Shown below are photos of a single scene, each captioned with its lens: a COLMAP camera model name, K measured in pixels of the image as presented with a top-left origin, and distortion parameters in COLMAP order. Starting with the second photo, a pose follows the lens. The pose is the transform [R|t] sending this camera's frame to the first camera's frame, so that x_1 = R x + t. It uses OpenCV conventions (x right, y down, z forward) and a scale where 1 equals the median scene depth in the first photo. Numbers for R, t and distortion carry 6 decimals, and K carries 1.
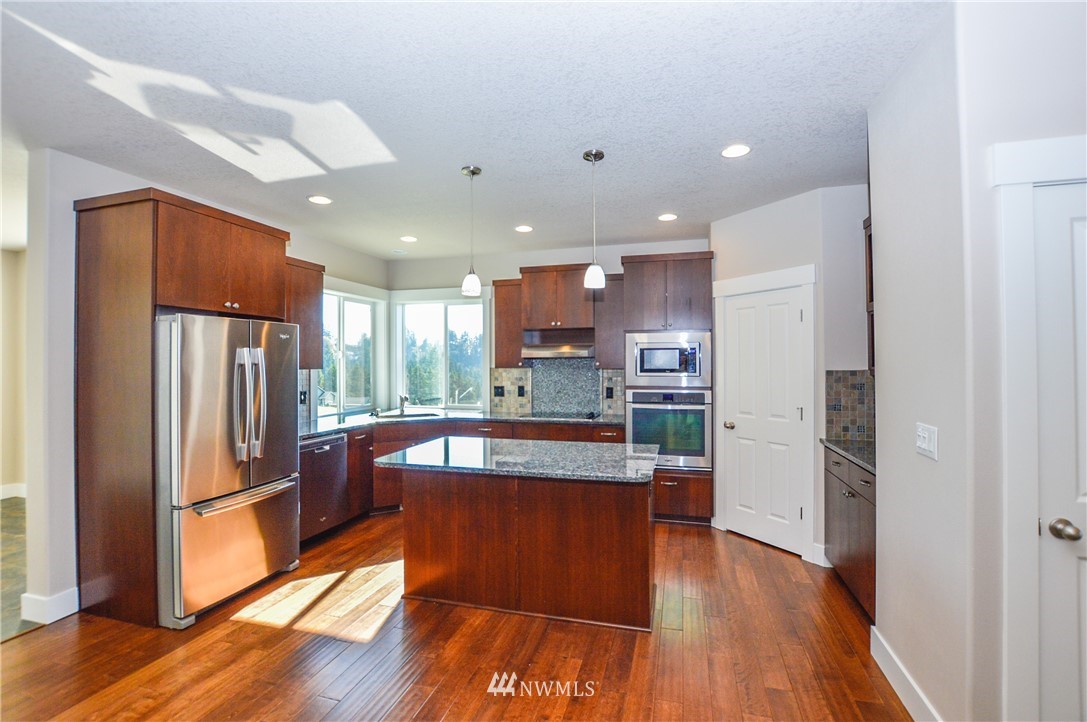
lens RADIAL K [[484.9, 0, 539.4], [0, 484.9, 357.7], [0, 0, 1]] dist [-0.036787, 0.007171]
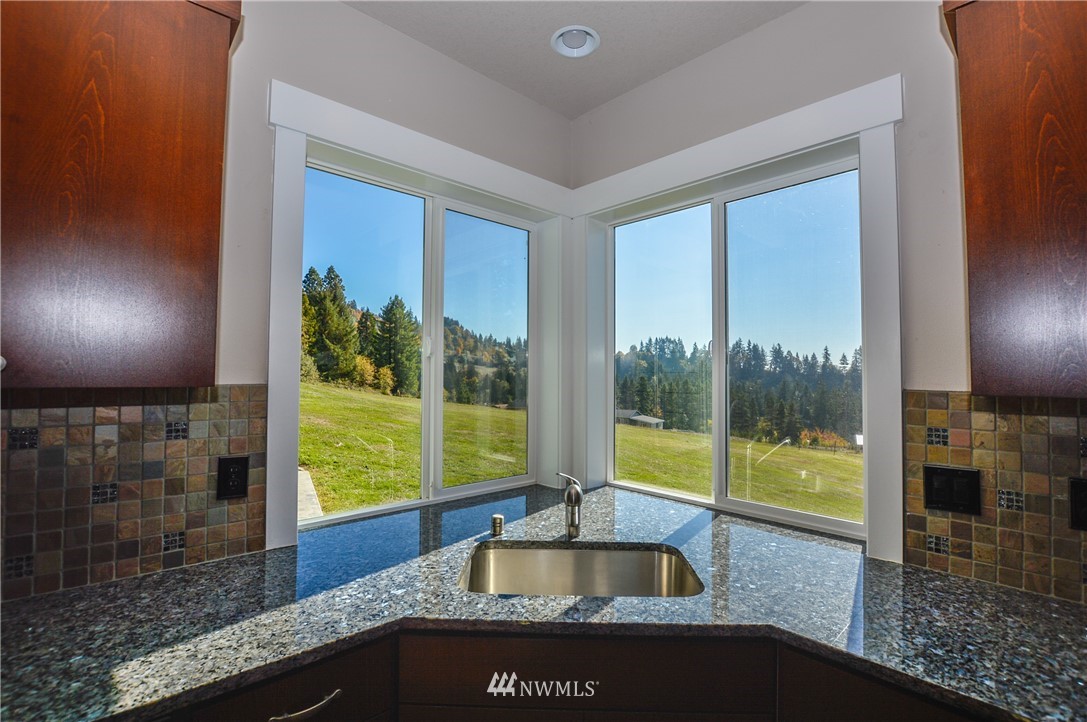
lens RADIAL K [[484.9, 0, 539.4], [0, 484.9, 357.7], [0, 0, 1]] dist [-0.036787, 0.007171]
pose [[0.856809, -0.008558, -0.515562, -0.216544], [-0.005308, 0.999663, -0.025416, 0.017324], [0.515606, 0.024514, 0.856475, 1.093872]]
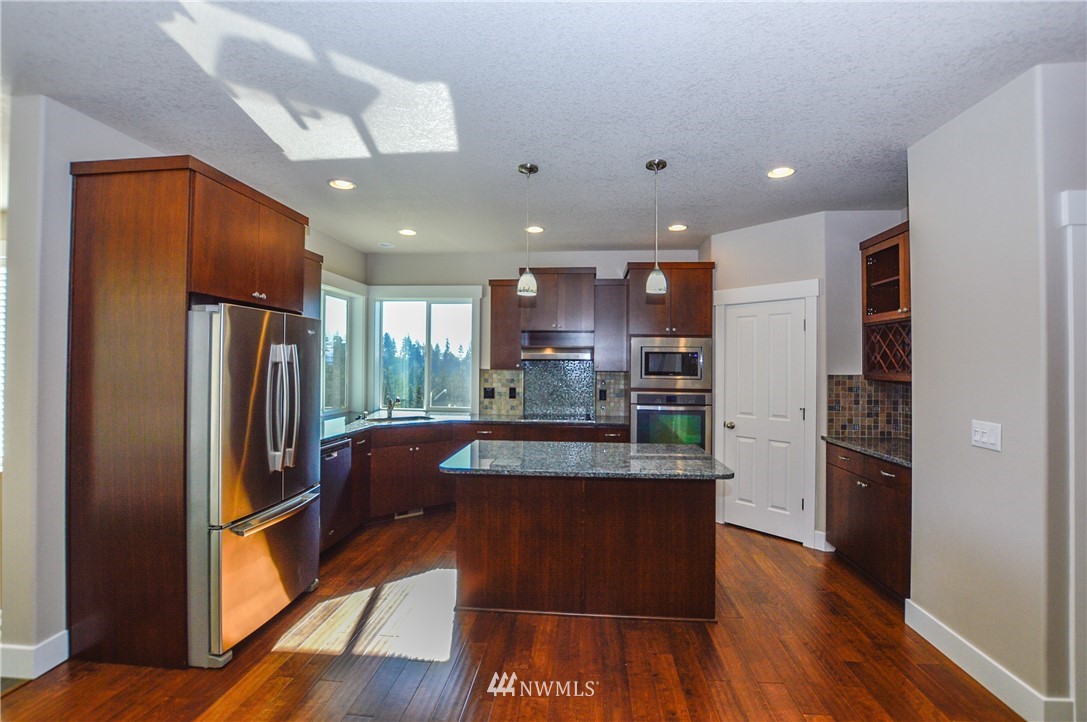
lens RADIAL K [[484.9, 0, 539.4], [0, 484.9, 357.7], [0, 0, 1]] dist [-0.036787, 0.007171]
pose [[0.982546, 0.014796, 0.185429, -0.261825], [-0.014157, 0.999888, -0.004771, 0.001667], [-0.185479, 0.002063, 0.982646, 0.028361]]
